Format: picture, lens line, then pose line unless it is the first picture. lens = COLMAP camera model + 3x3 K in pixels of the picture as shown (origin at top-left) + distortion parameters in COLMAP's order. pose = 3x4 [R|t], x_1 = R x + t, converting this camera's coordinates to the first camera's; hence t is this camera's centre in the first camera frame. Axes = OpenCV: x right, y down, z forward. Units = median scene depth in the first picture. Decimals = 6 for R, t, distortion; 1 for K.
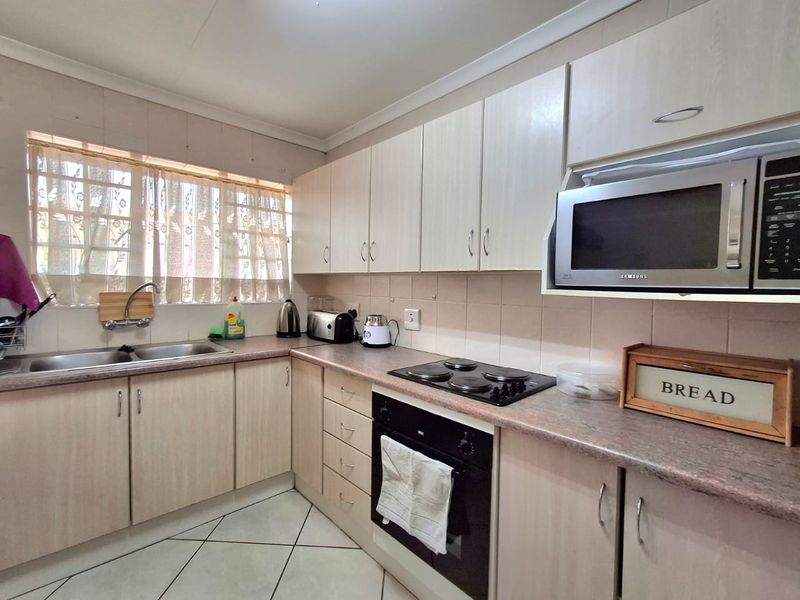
lens RADIAL K [[371.1, 0, 400.0], [0, 371.1, 300.0], [0, 0, 1]] dist [0.004717, -0.001849]
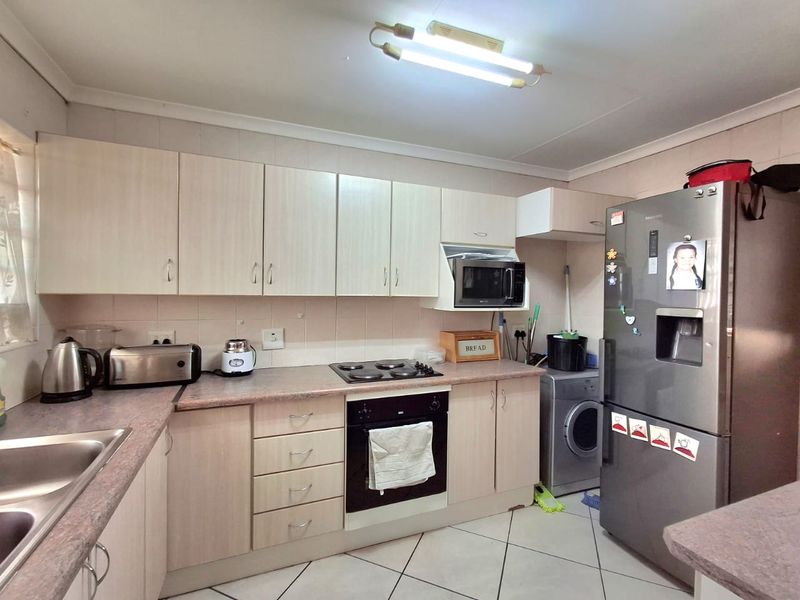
lens RADIAL K [[371.1, 0, 400.0], [0, 371.1, 300.0], [0, 0, 1]] dist [0.004717, -0.001849]
pose [[0.335650, -0.039196, 0.941171, -0.949363], [0.032212, 0.999027, 0.030118, -0.087318], [-0.941436, 0.020208, 0.336586, 0.385066]]
